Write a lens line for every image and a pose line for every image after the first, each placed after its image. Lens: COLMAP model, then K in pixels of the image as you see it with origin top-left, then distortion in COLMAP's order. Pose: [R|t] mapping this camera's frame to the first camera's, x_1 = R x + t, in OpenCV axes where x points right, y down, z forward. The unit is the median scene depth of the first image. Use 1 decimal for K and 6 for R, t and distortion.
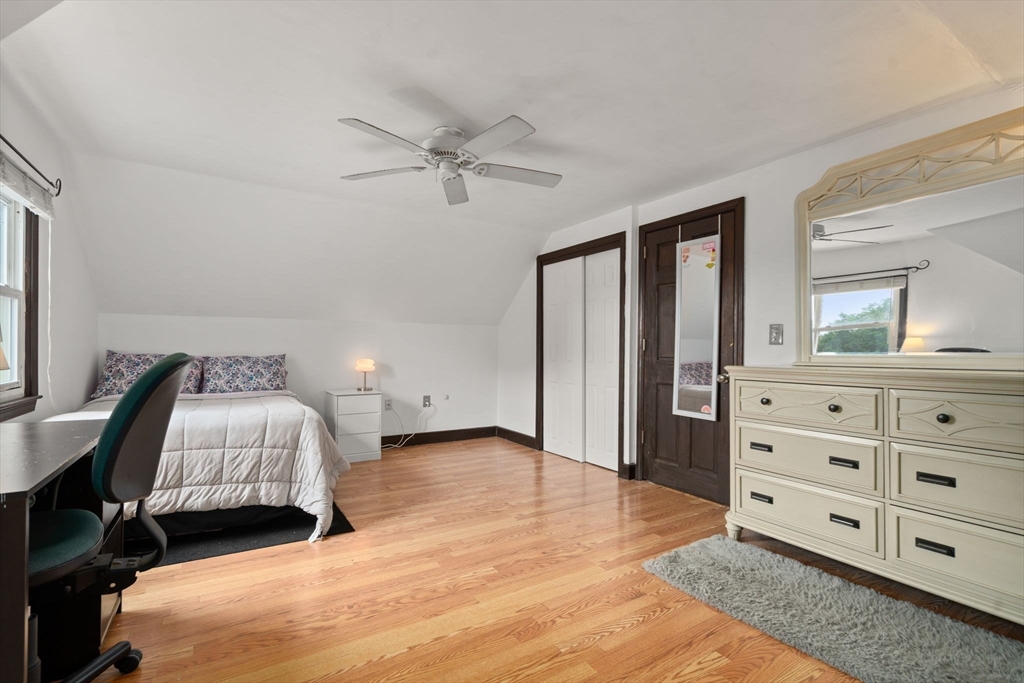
lens RADIAL K [[464.9, 0, 507.3], [0, 464.9, 344.0], [0, 0, 1]] dist [-0.001510, 0.000086]
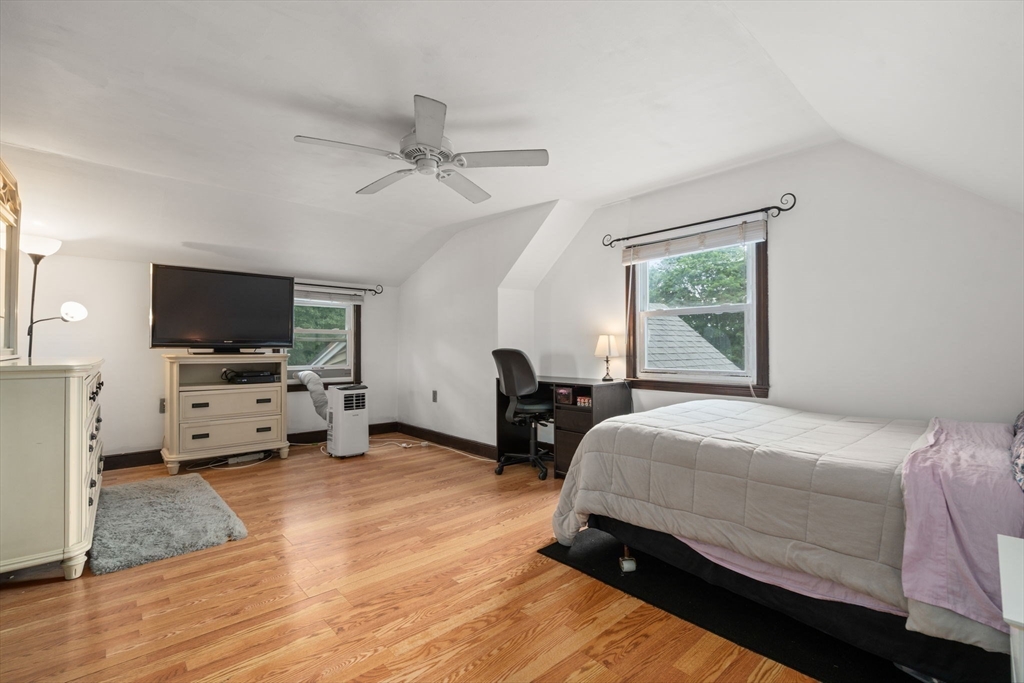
lens RADIAL K [[464.9, 0, 507.3], [0, 464.9, 344.0], [0, 0, 1]] dist [-0.001510, 0.000086]
pose [[-0.984955, -0.003598, -0.172773, -0.129494], [-0.000919, 0.999878, -0.015587, 0.022269], [0.172808, -0.015193, -0.984838, 2.051564]]
